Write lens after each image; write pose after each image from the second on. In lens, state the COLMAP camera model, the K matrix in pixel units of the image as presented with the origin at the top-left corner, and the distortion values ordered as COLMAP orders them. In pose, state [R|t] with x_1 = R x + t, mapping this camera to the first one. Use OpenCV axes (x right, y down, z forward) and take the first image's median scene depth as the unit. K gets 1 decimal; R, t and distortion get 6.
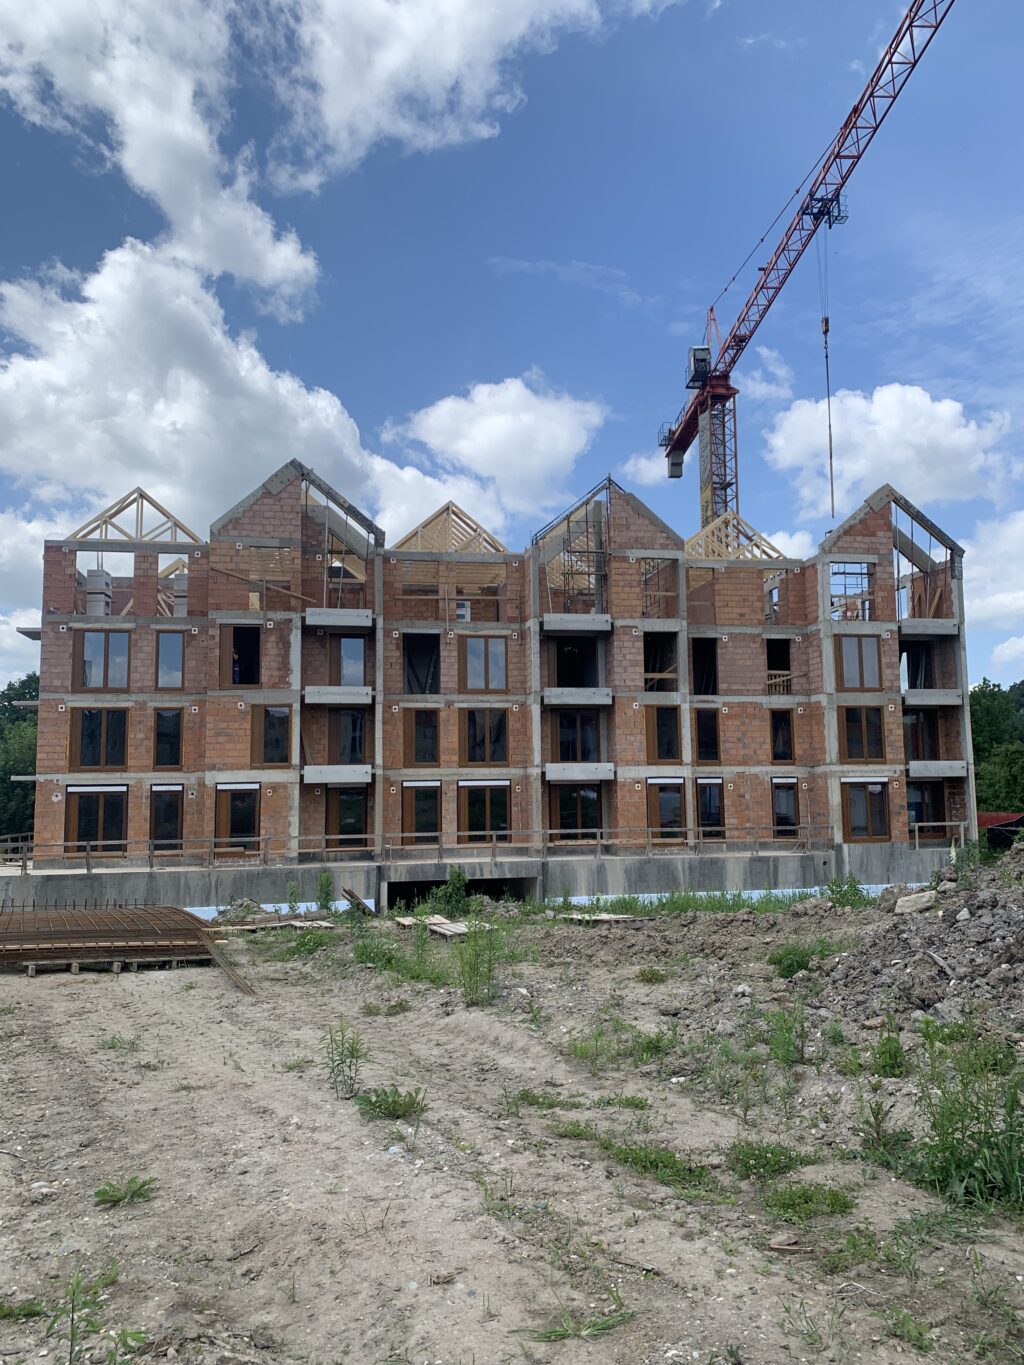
lens RADIAL K [[1011.7, 0, 512.0], [0, 1011.7, 682.5], [0, 0, 1]] dist [0.115017, -0.286909]
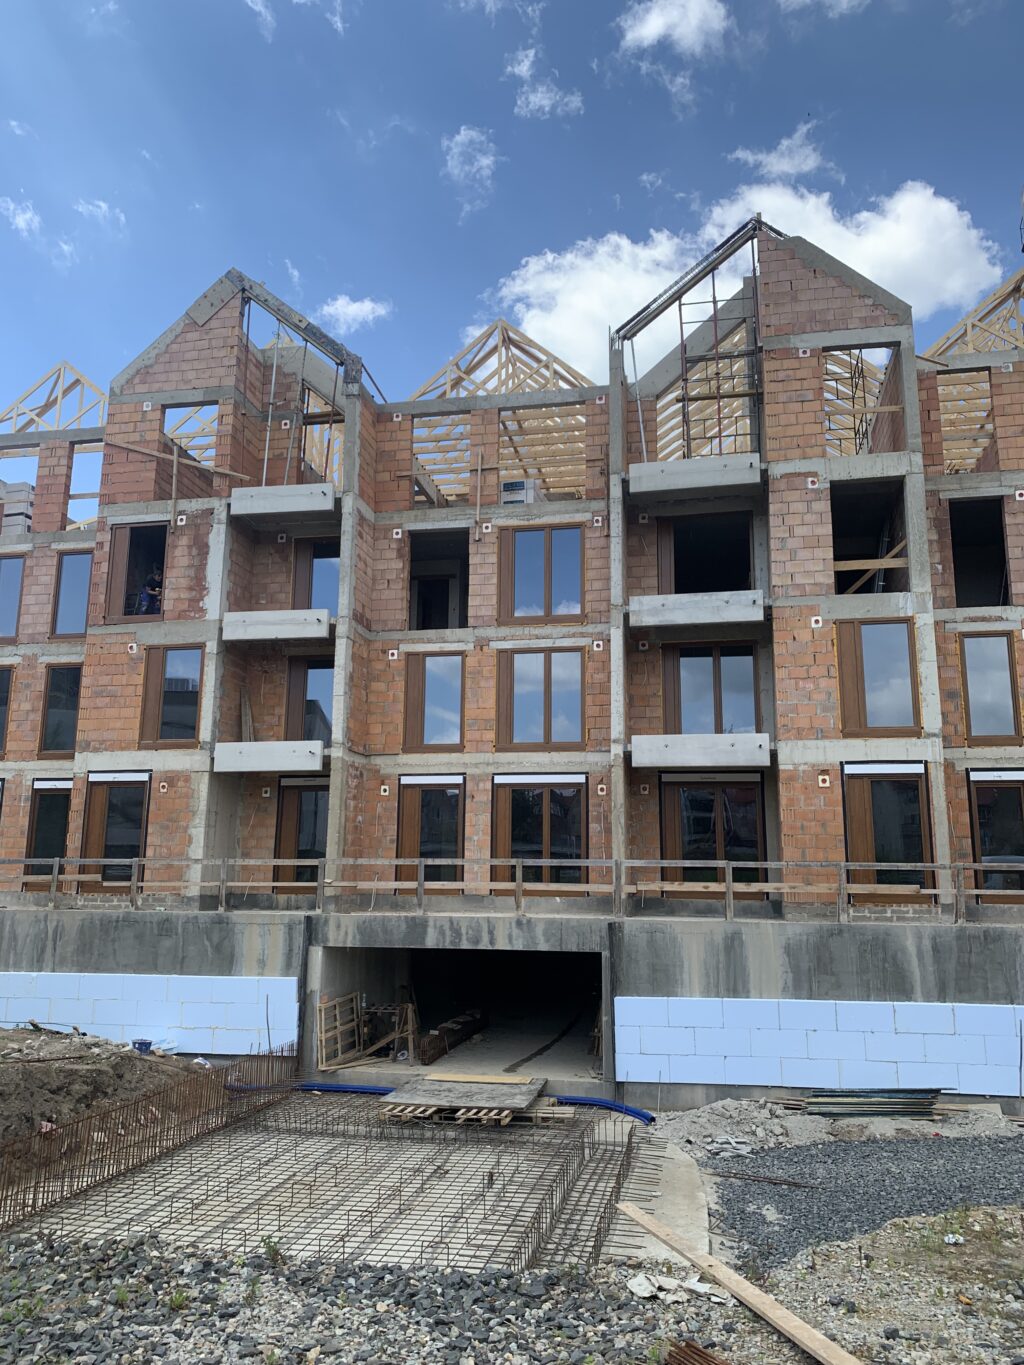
lens RADIAL K [[1011.7, 0, 512.0], [0, 1011.7, 682.5], [0, 0, 1]] dist [0.115017, -0.286909]
pose [[0.929988, -0.047934, -0.364452, 0.166643], [0.016242, 0.995851, -0.089533, 0.097018], [0.367232, 0.077345, 0.926908, 0.475736]]
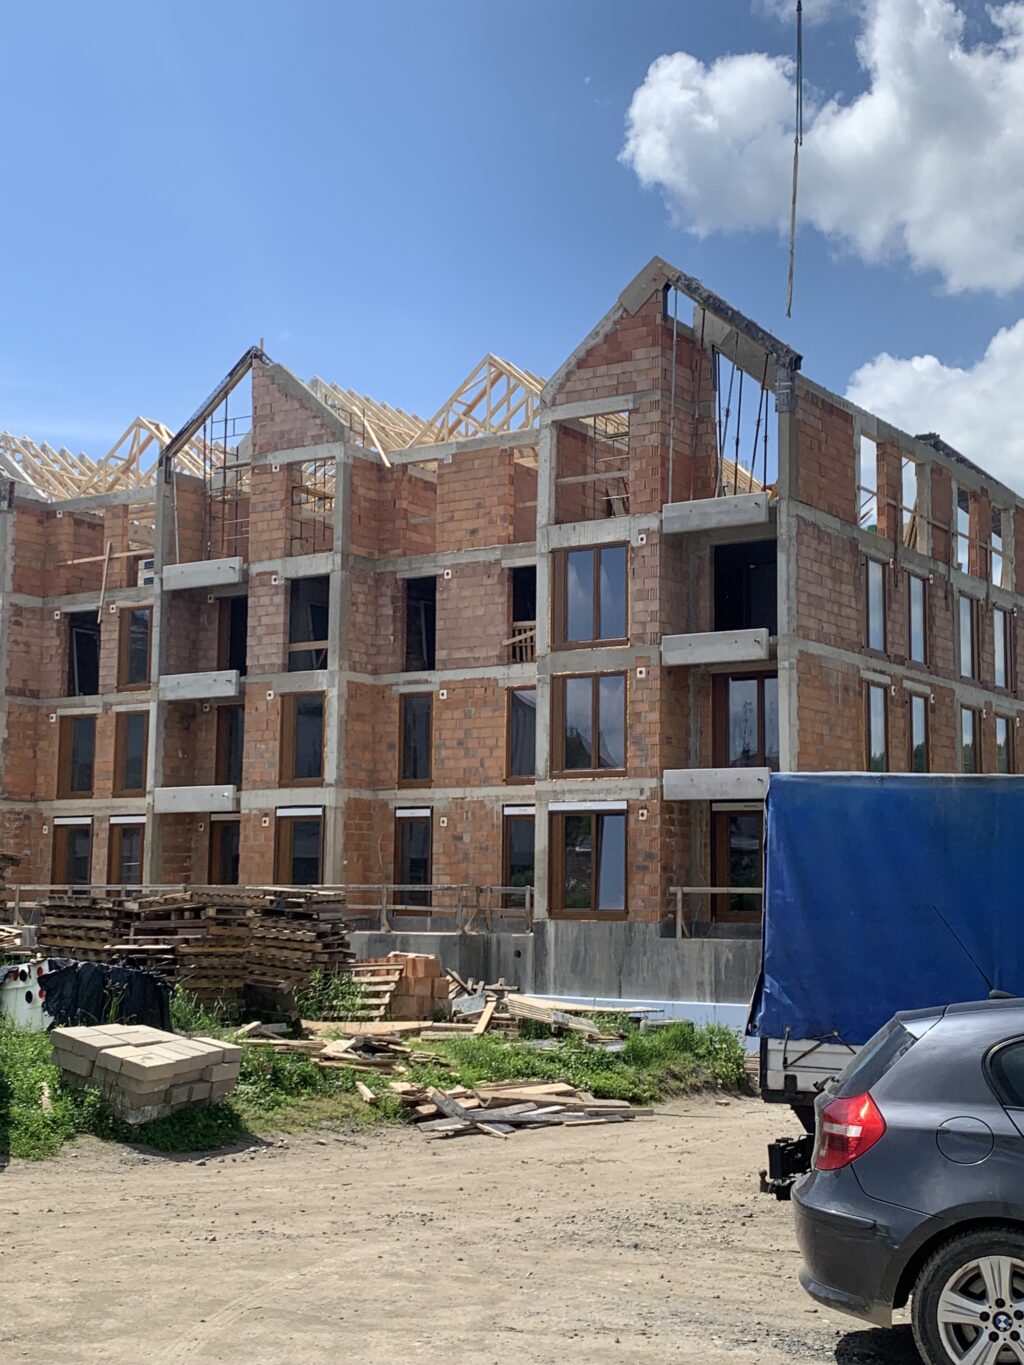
lens RADIAL K [[1827.4, 0, 565.9], [0, 1827.4, 680.8], [0, 0, 1]] dist [0.130931, -0.026400]
pose [[0.737565, -0.059852, -0.672619, 1.048268], [0.052584, 0.998130, -0.031155, 0.059992], [0.673226, -0.012390, 0.739333, 0.271589]]
